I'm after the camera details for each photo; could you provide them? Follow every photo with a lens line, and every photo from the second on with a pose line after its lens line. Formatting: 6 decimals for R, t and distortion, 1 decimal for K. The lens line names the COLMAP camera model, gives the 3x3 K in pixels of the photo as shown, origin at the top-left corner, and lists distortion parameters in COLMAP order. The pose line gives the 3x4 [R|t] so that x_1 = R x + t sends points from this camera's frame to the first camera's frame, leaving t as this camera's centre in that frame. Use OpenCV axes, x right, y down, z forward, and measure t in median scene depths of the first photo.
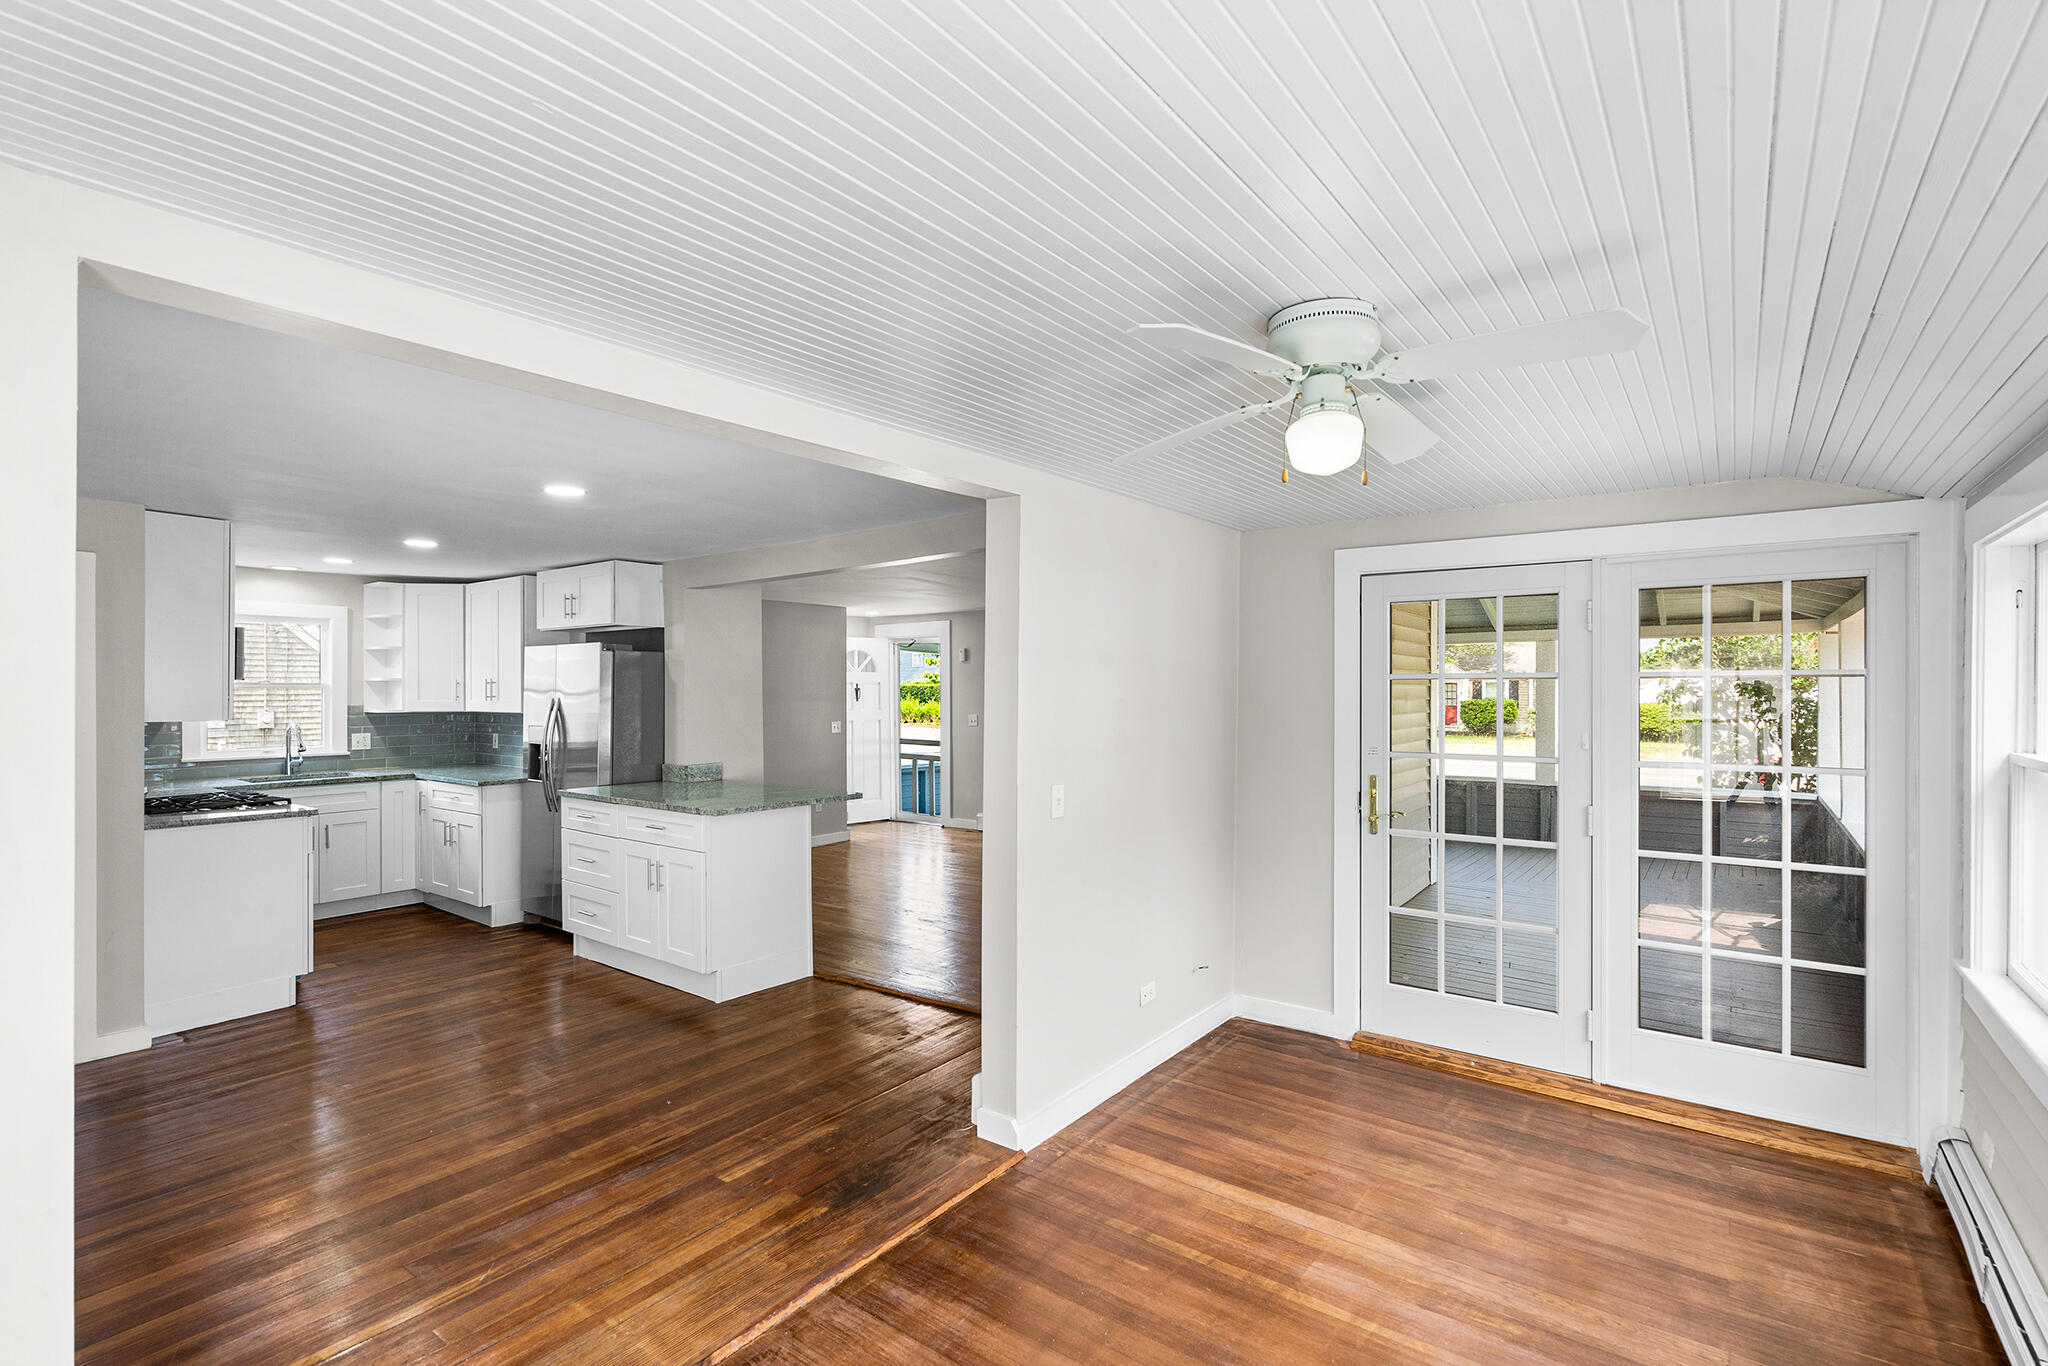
lens RADIAL K [[935.7, 0, 1019.6], [0, 935.7, 692.8], [0, 0, 1]] dist [0.001044, -0.000691]
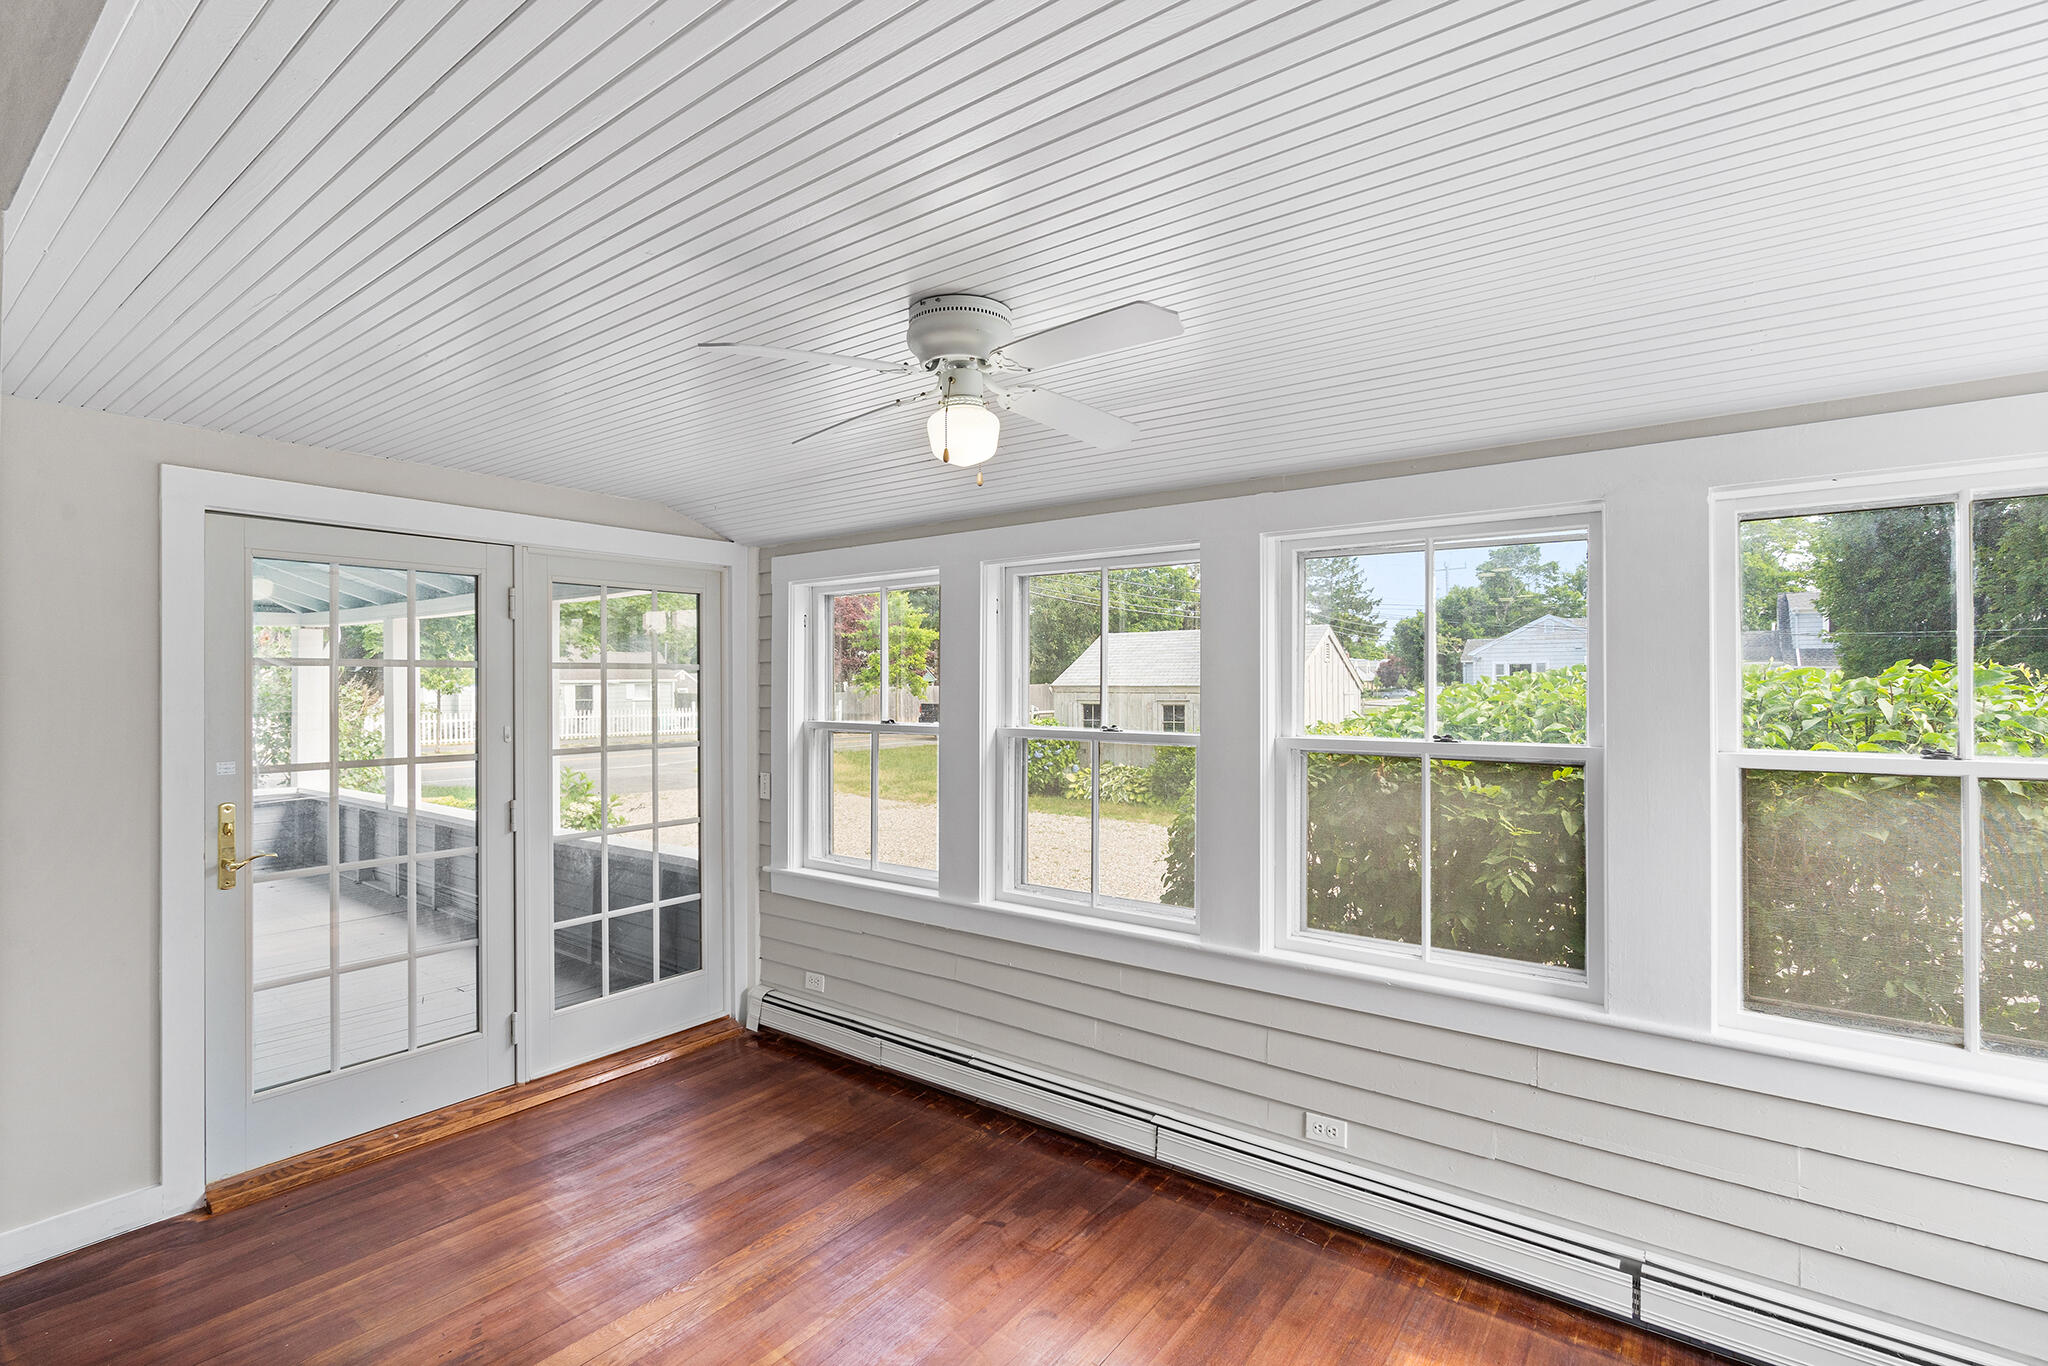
lens RADIAL K [[935.7, 0, 1024.2], [0, 935.7, 678.6], [0, 0, 1]] dist [0.001044, -0.000691]
pose [[0.007702, 0.007222, 0.999944, -0.208245], [0.005038, 0.999961, -0.007261, 0.001756], [-0.999958, 0.005094, 0.007665, 0.270522]]
